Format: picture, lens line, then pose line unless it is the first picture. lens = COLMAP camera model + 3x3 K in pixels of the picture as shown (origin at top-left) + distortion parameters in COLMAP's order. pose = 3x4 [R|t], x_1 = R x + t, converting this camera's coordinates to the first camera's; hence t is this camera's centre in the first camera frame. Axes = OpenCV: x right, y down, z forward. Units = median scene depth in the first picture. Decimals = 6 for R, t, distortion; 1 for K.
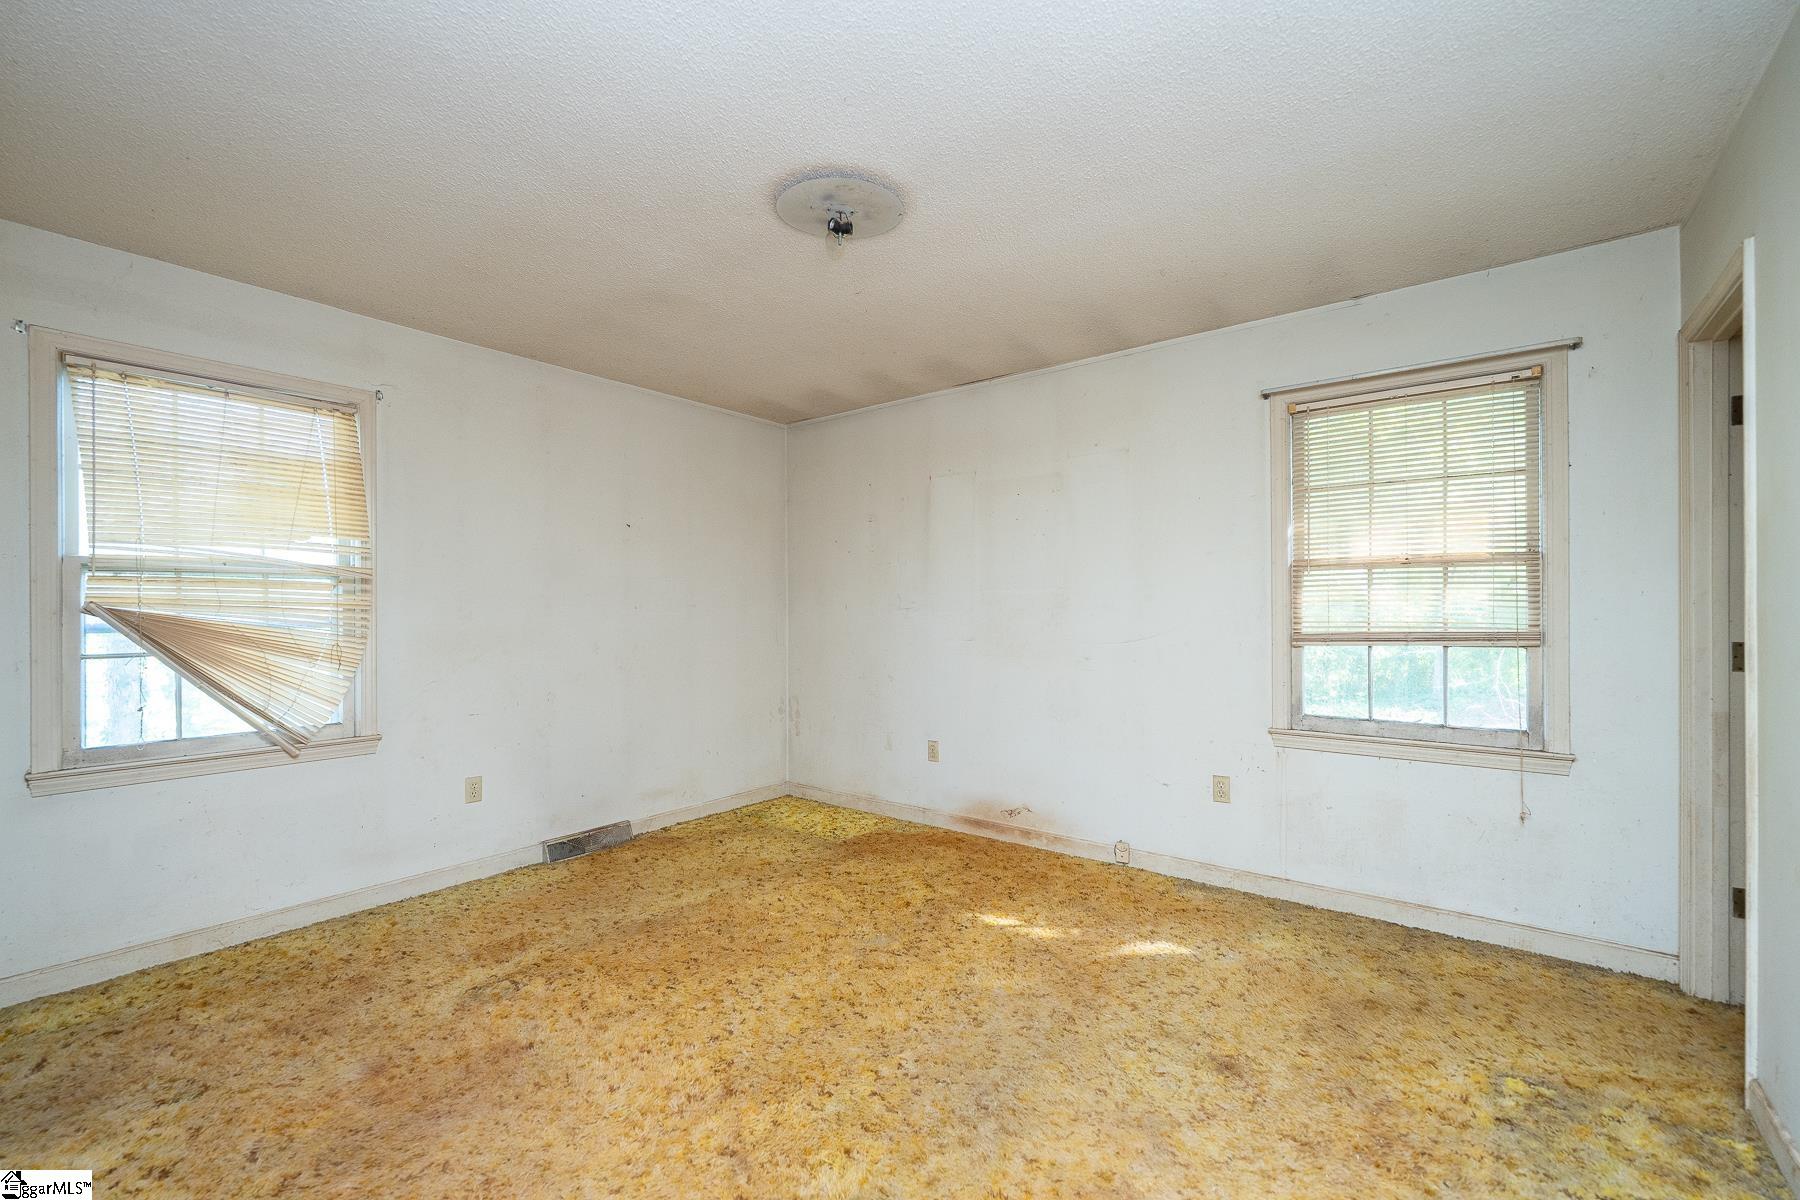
lens RADIAL K [[757.0, 0, 905.4], [0, 757.0, 604.4], [0, 0, 1]] dist [0.001751, -0.002442]
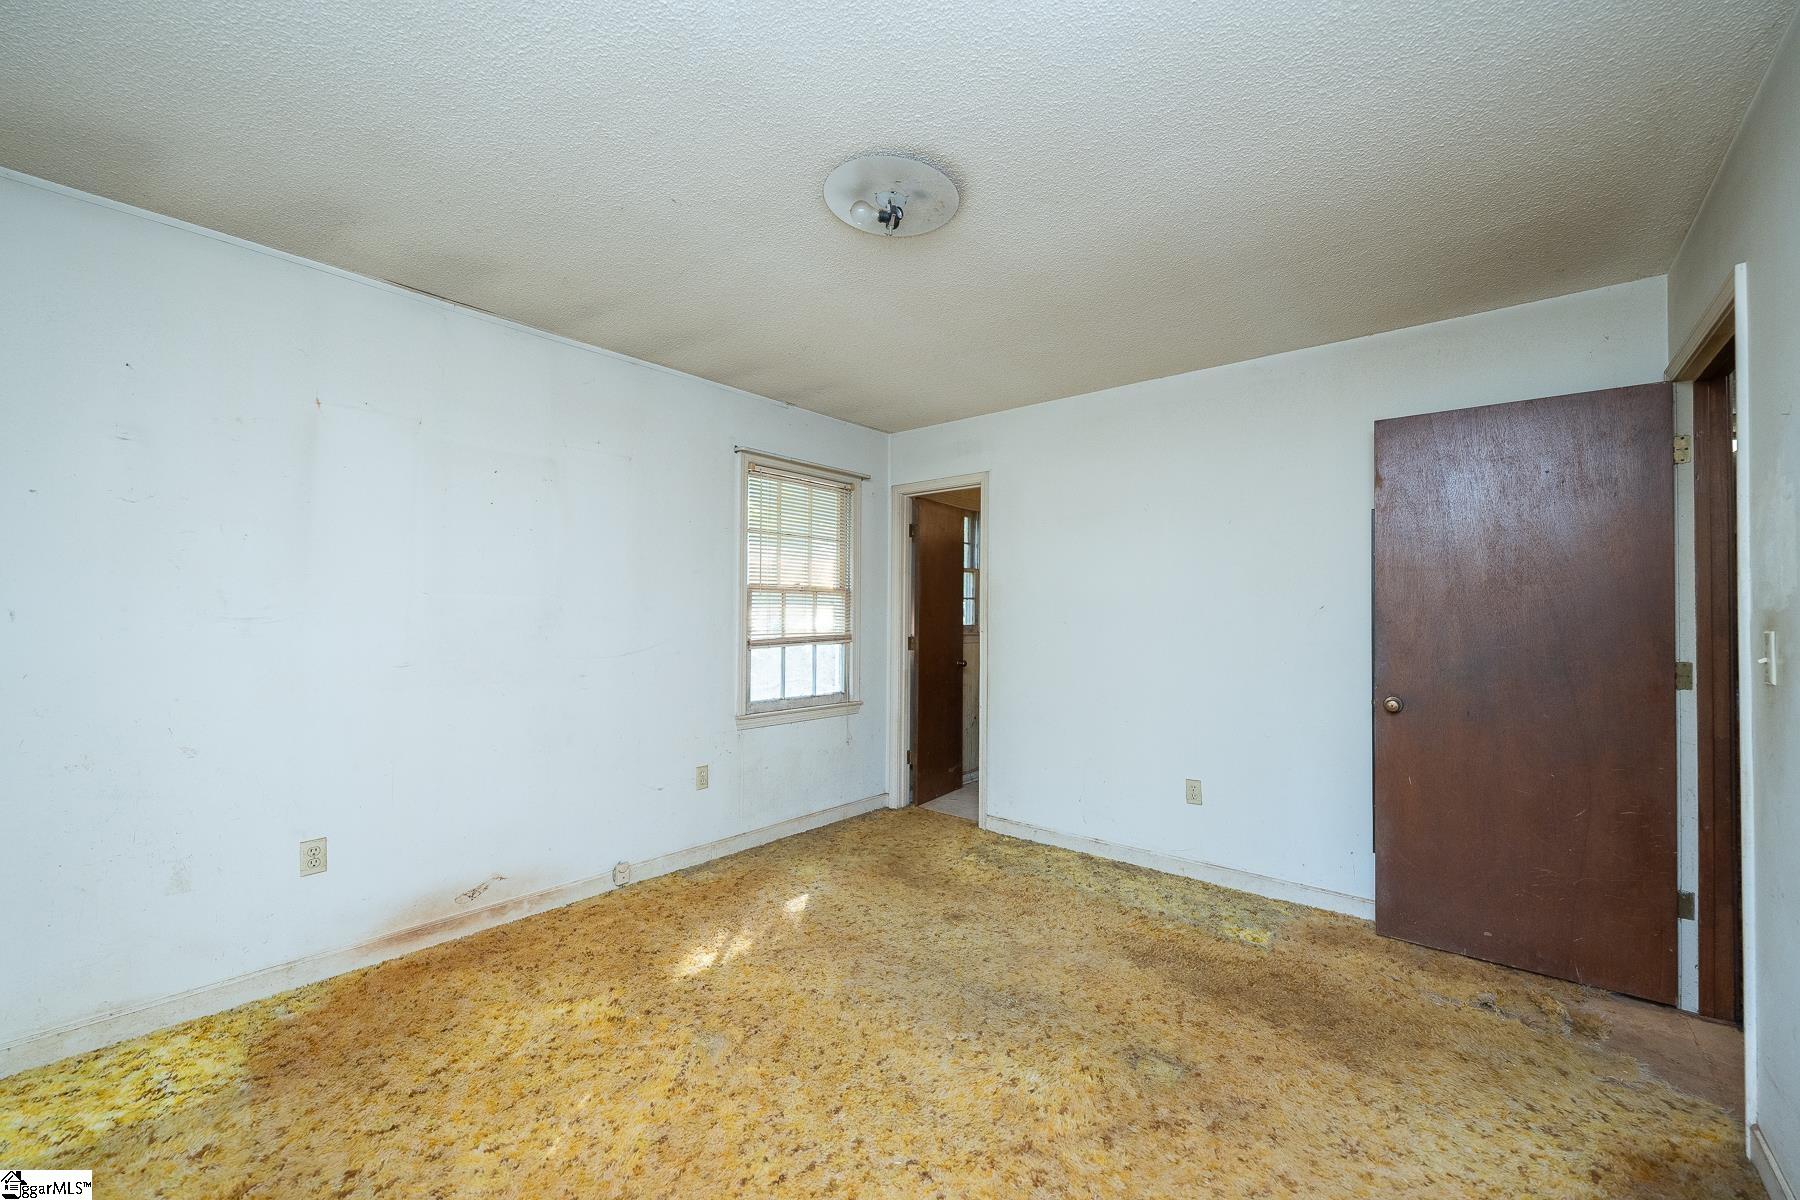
lens RADIAL K [[723.5, 0, 890.9], [0, 723.5, 597.7], [0, 0, 1]] dist [-0.001880, 0.000652]
pose [[0.038618, 0.028345, 0.998852, -0.744118], [-0.011425, 0.999545, -0.027923, -0.001803], [-0.999189, -0.010333, 0.038924, 0.741258]]
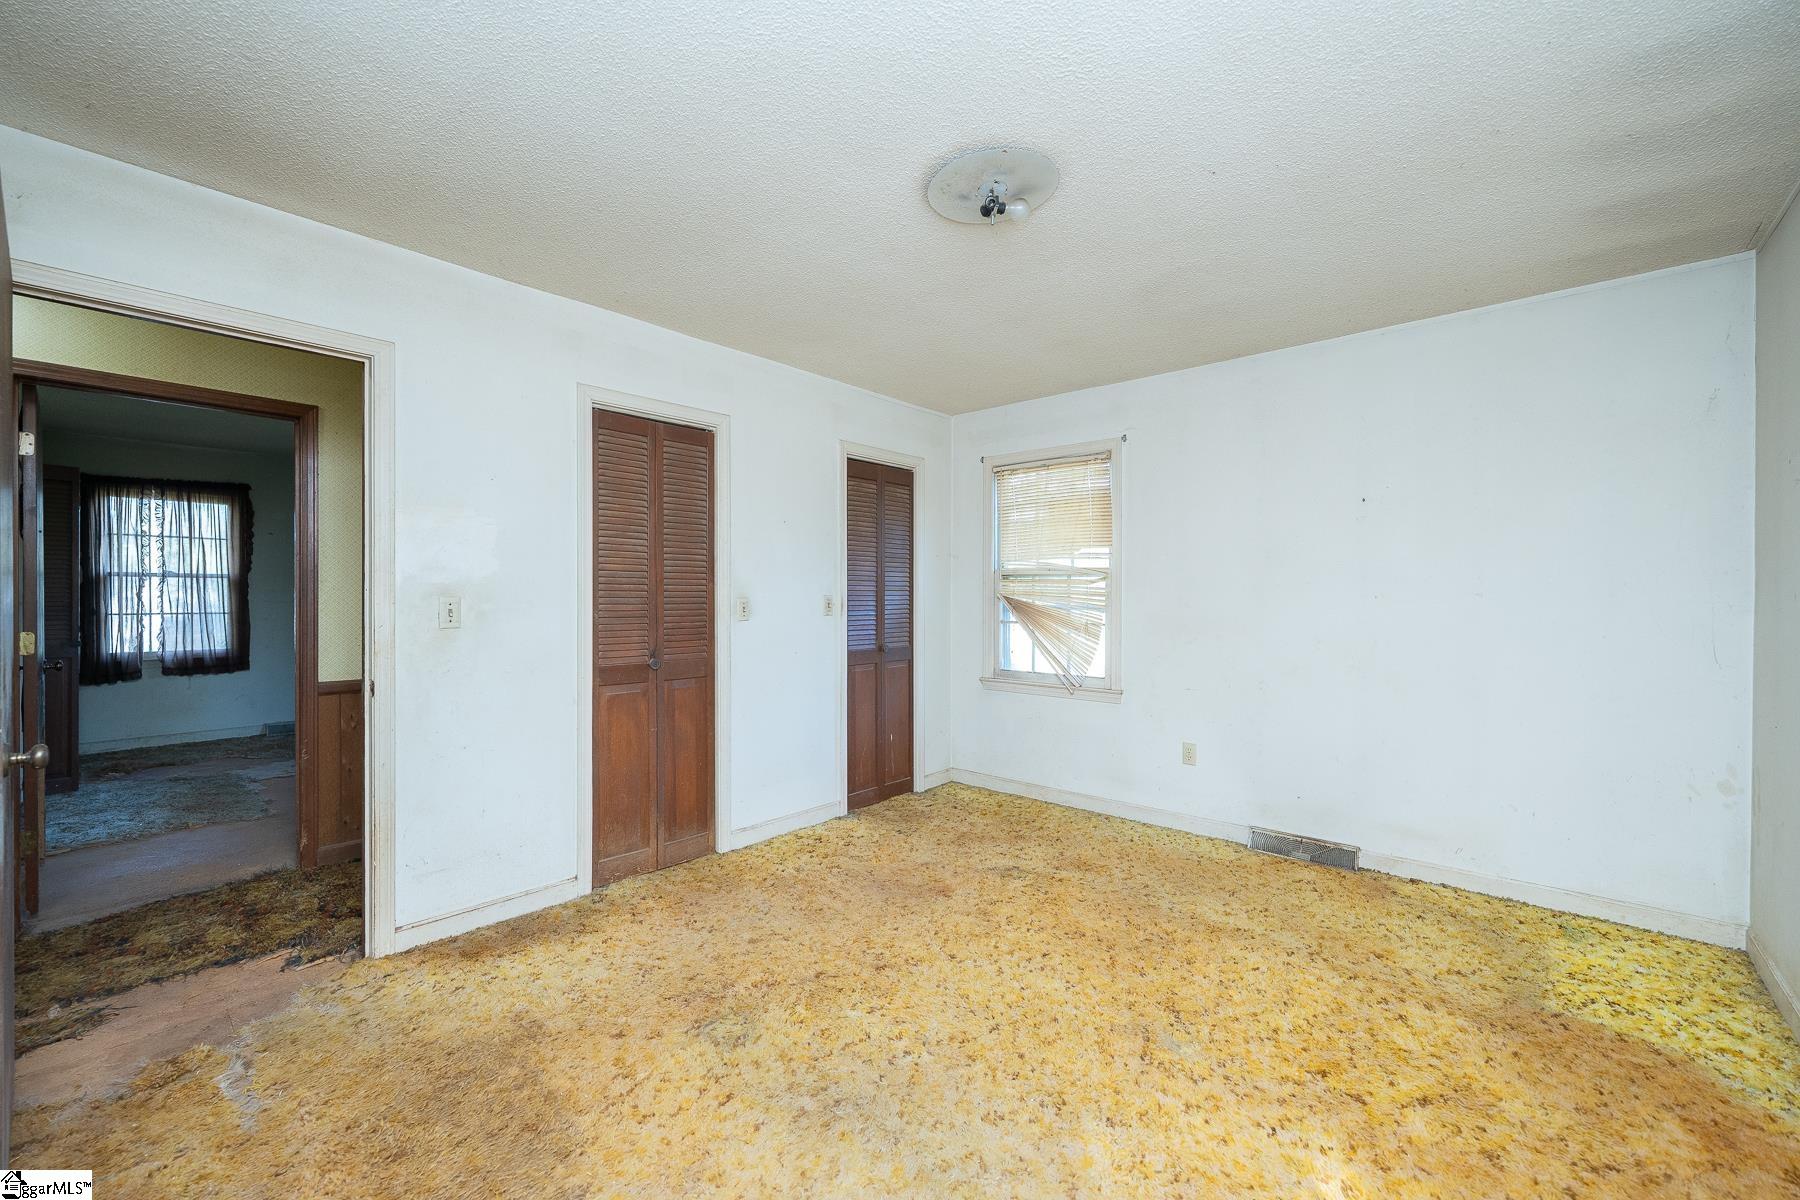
lens RADIAL K [[723.5, 0, 886.7], [0, 723.5, 599.9], [0, 0, 1]] dist [-0.001880, 0.000652]
pose [[-0.079288, 0.010397, -0.996798, 0.657011], [0.002129, 0.999945, 0.010260, -0.004572], [0.996849, -0.001309, -0.079306, 0.723065]]
